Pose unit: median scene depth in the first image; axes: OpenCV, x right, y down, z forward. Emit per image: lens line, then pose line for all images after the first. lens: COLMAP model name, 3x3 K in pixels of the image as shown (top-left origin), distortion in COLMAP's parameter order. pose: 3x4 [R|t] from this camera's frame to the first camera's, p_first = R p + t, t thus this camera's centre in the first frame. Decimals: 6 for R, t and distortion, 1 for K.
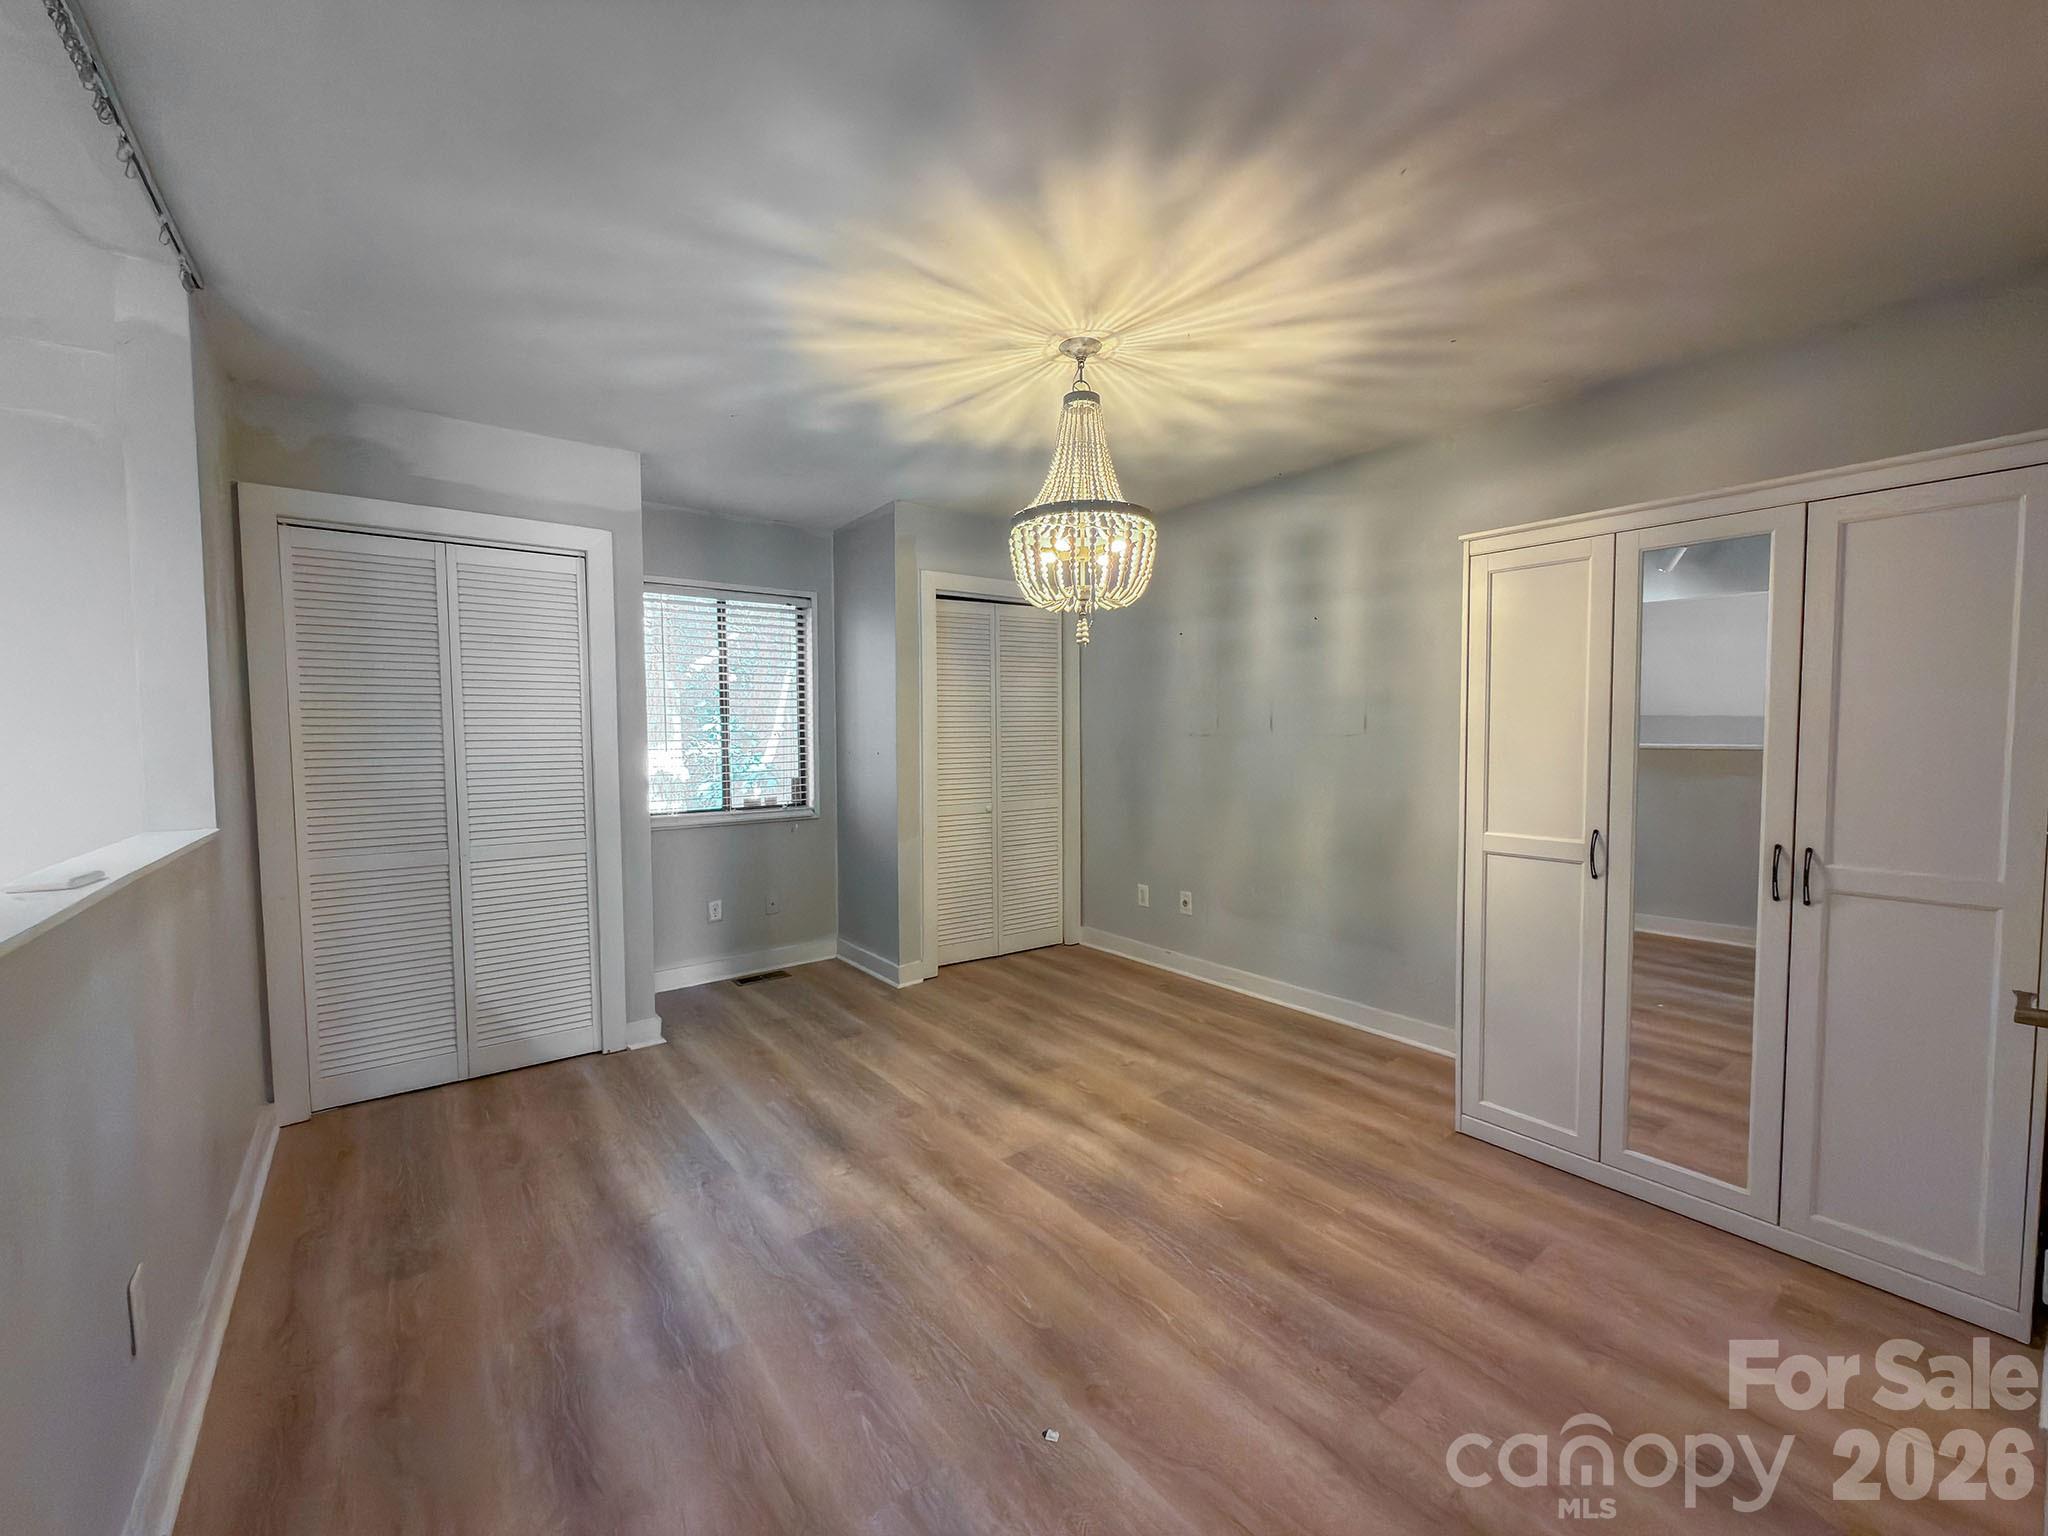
lens RADIAL K [[816.5, 0, 1021.5], [0, 816.5, 773.9], [0, 0, 1]] dist [-0.000217, 0.000057]
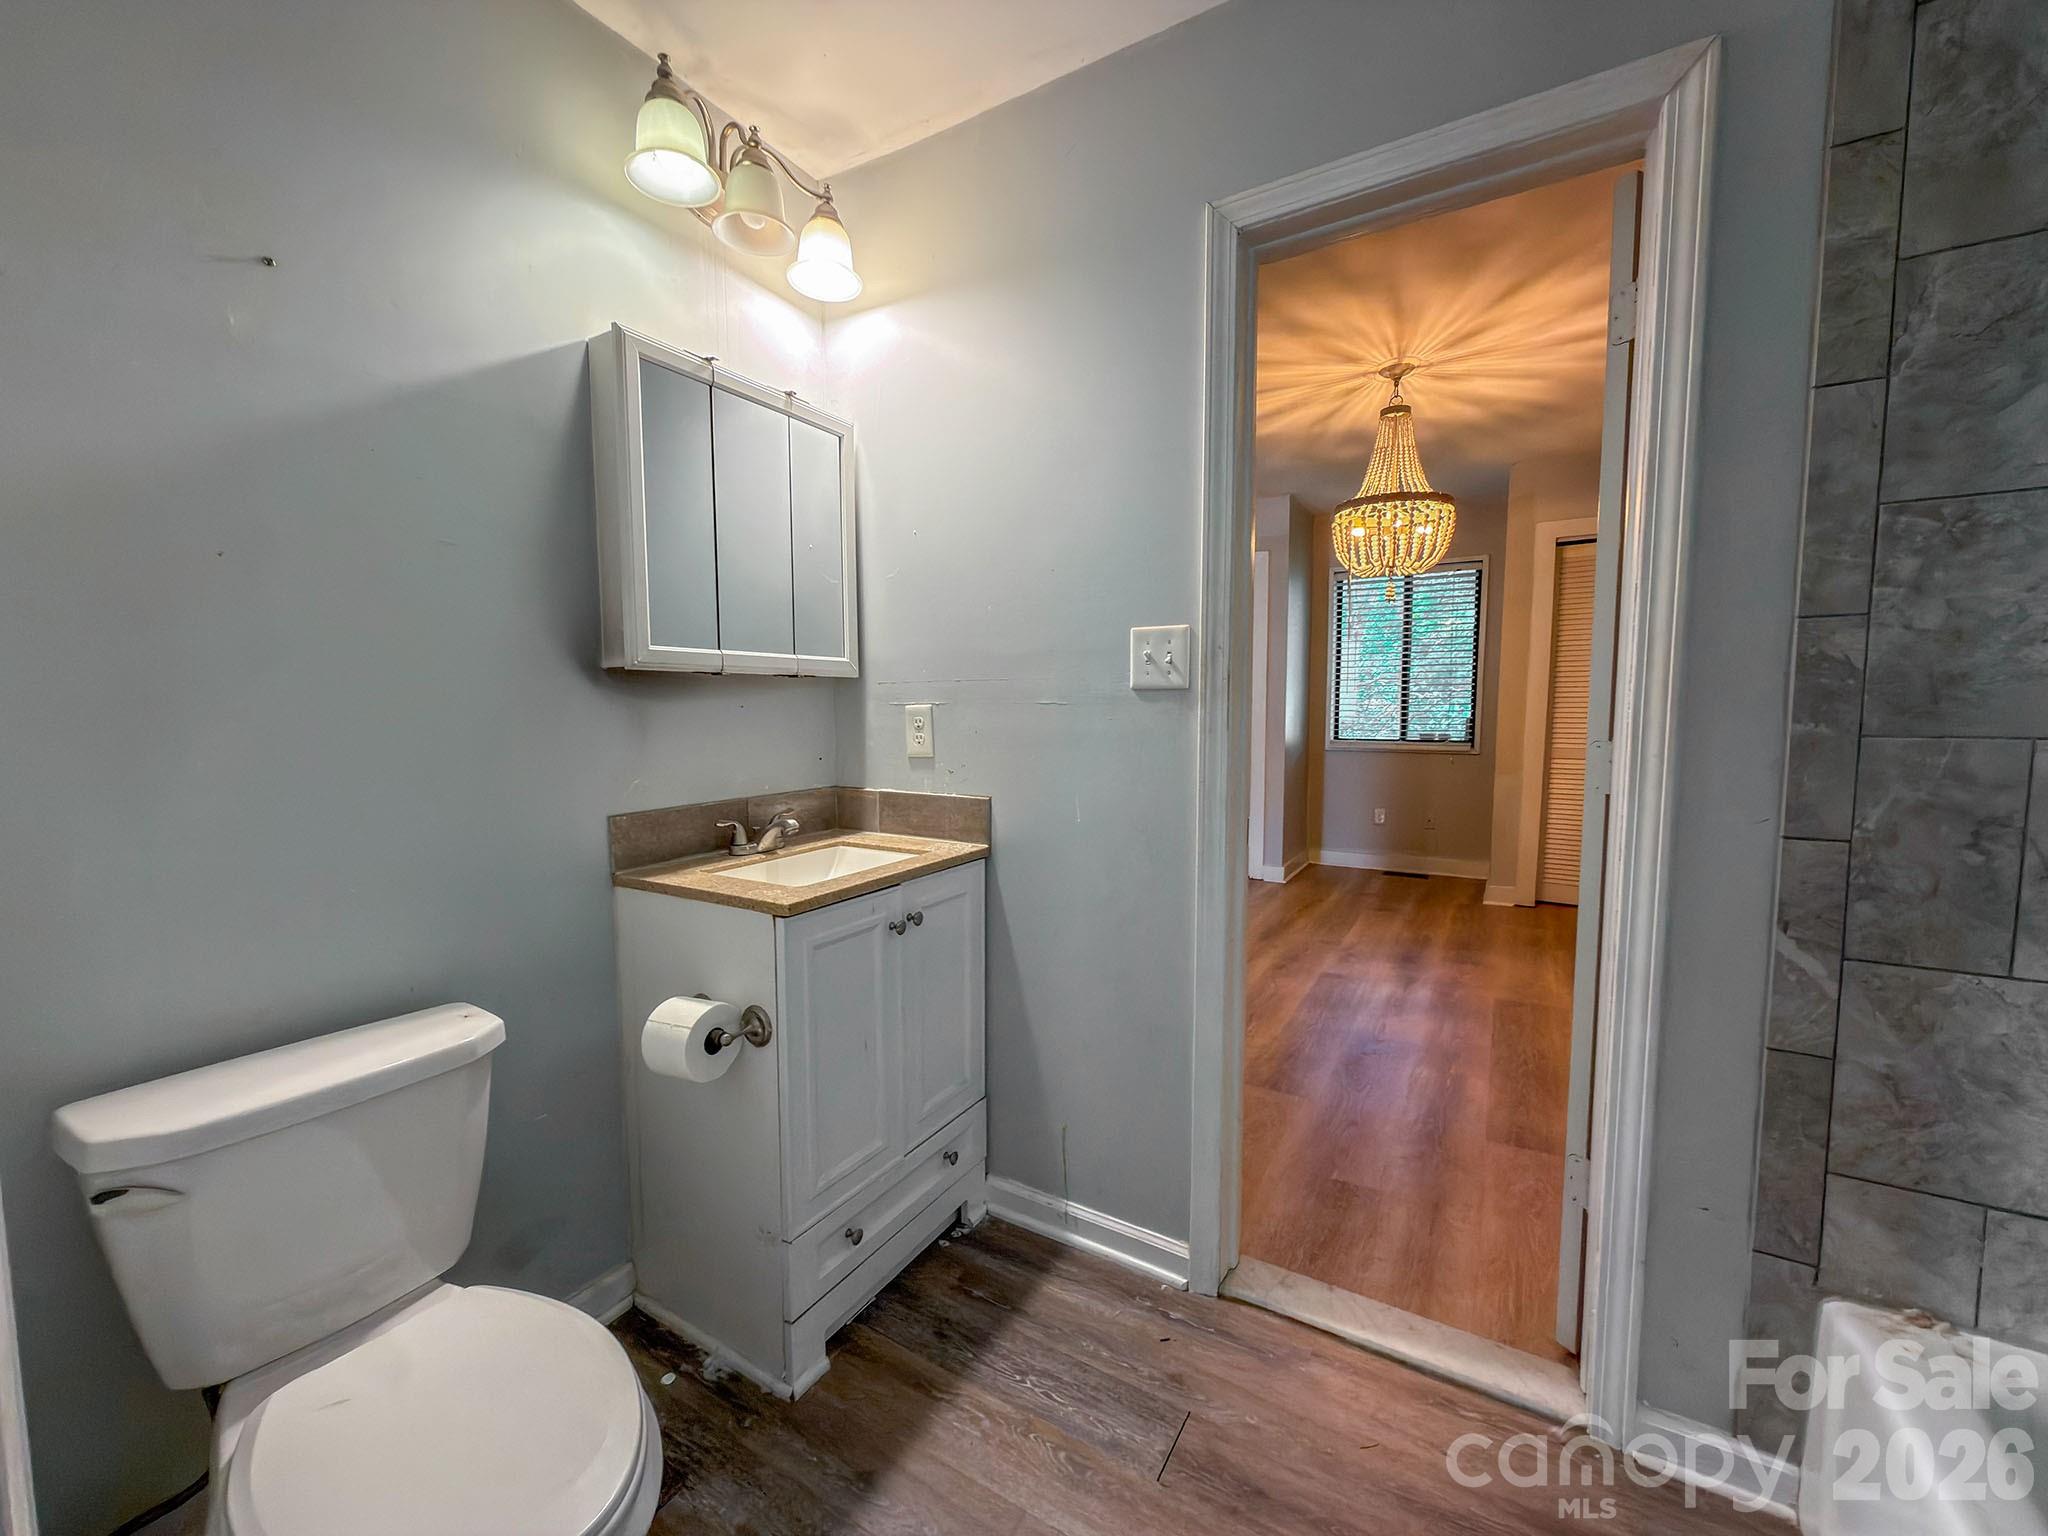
lens RADIAL K [[823.5, 0, 1027.3], [0, 823.5, 766.2], [0, 0, 1]] dist [-0.000721, 0.000160]
pose [[0.361411, 0.081814, -0.928810, 0.983921], [-0.048136, 0.996452, 0.069041, 0.036991], [0.931163, 0.019757, 0.364067, -0.009183]]
